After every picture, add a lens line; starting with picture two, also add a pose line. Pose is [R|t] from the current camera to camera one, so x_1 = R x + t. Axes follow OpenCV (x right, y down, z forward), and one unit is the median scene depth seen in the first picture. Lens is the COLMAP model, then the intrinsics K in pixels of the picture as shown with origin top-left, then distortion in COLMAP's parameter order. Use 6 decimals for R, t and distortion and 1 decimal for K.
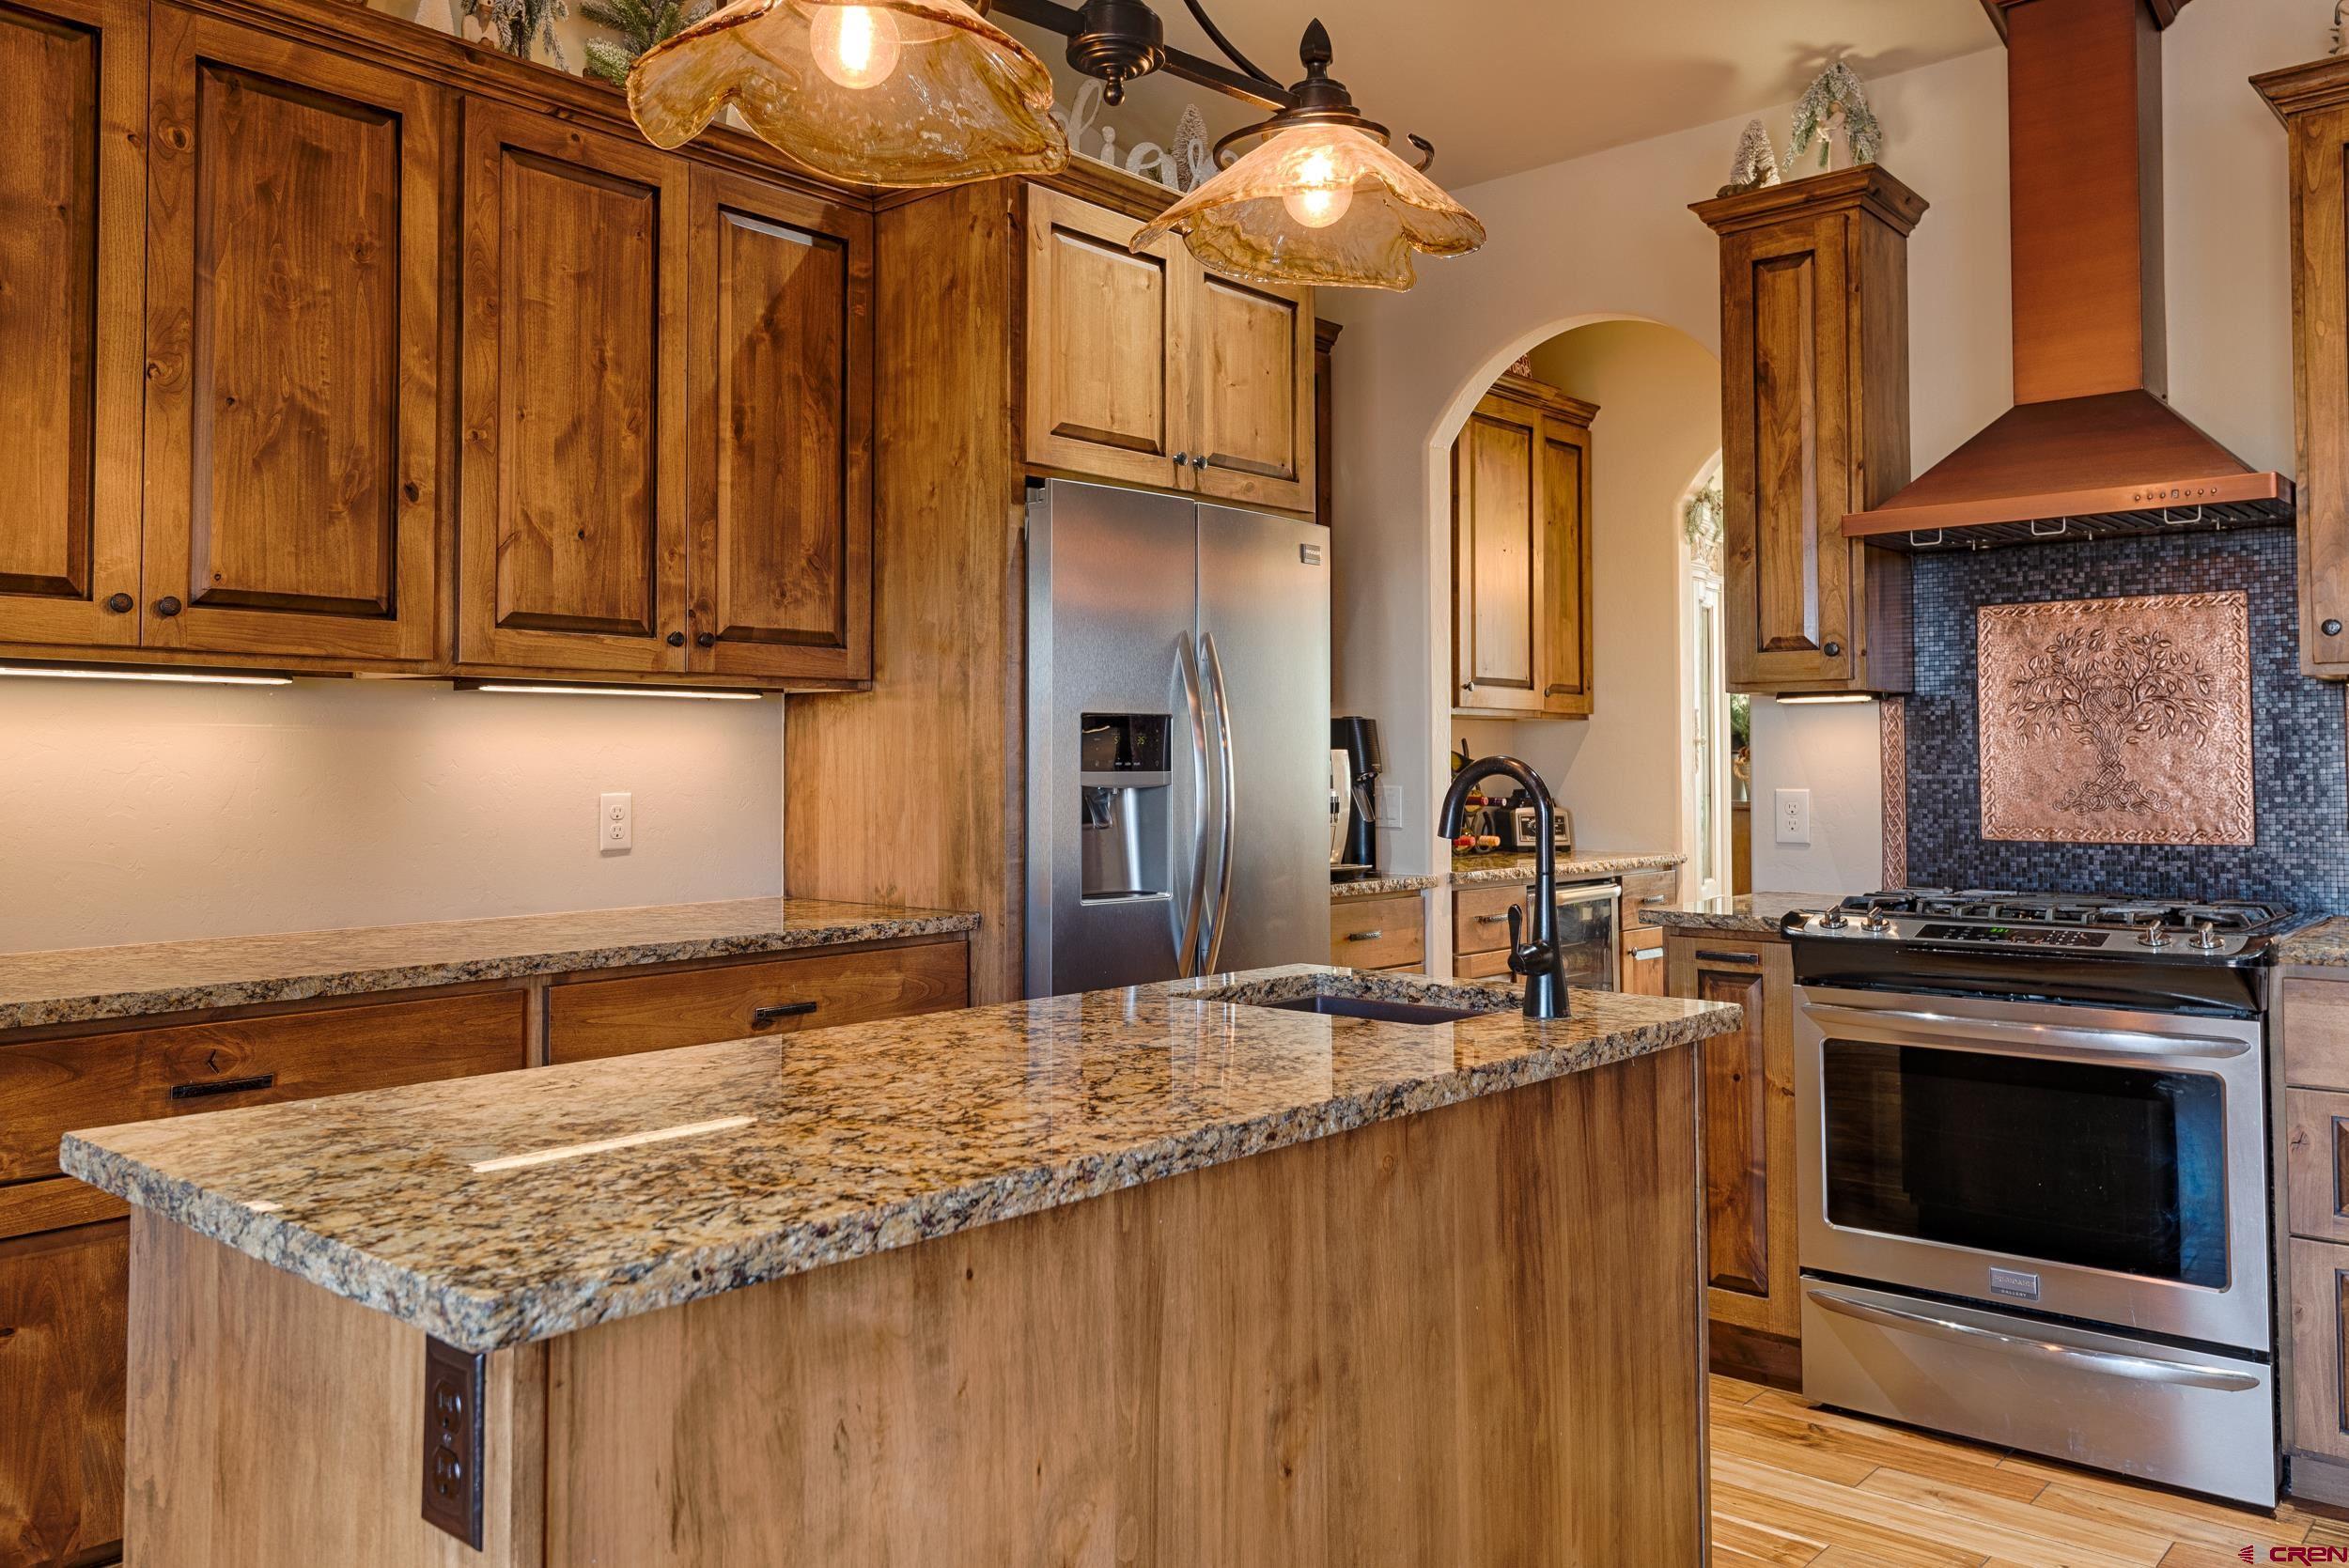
lens RADIAL K [[1749.3, 0, 1178.0], [0, 1749.3, 723.0], [0, 0, 1]] dist [0.019346, 0.000193]
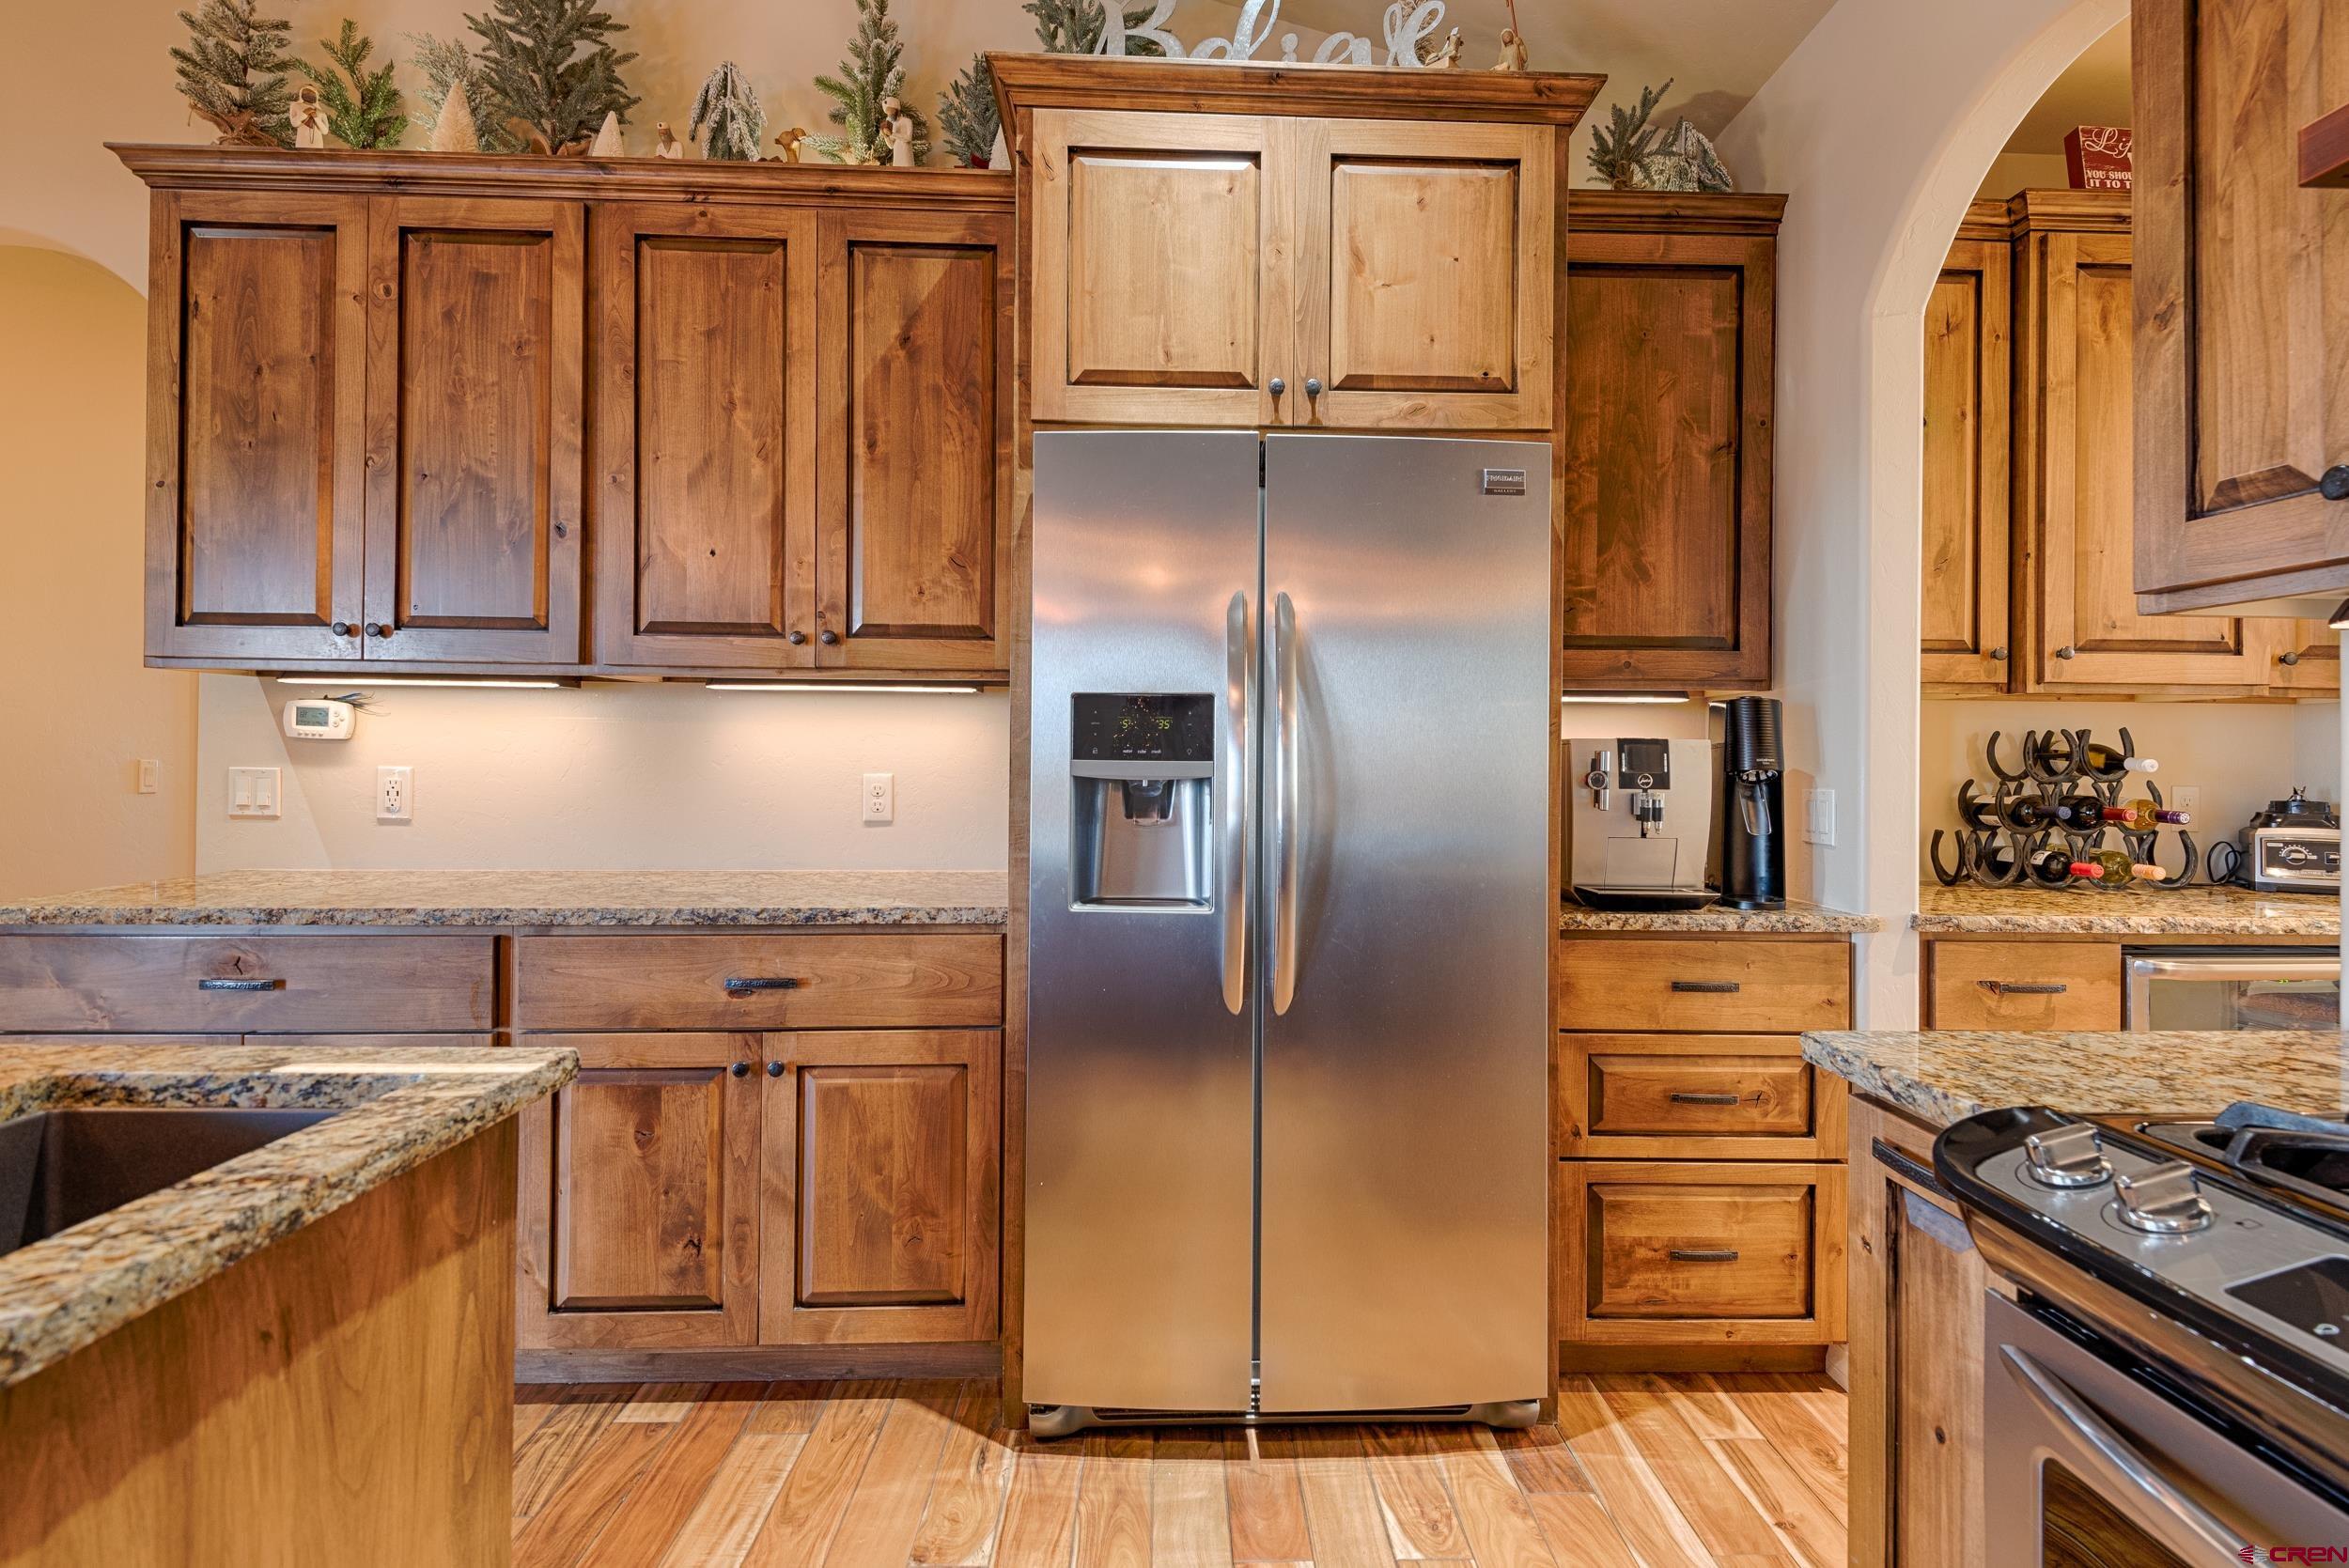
lens RADIAL K [[1106.5, 0, 1213.2], [0, 1106.5, 758.6], [0, 0, 1]] dist [0.009367, -0.010716]
pose [[0.694031, 0.010252, -0.719872, 0.417205], [0.005634, 0.999791, 0.019670, 0.017556], [0.719923, -0.017707, 0.693828, 0.701417]]
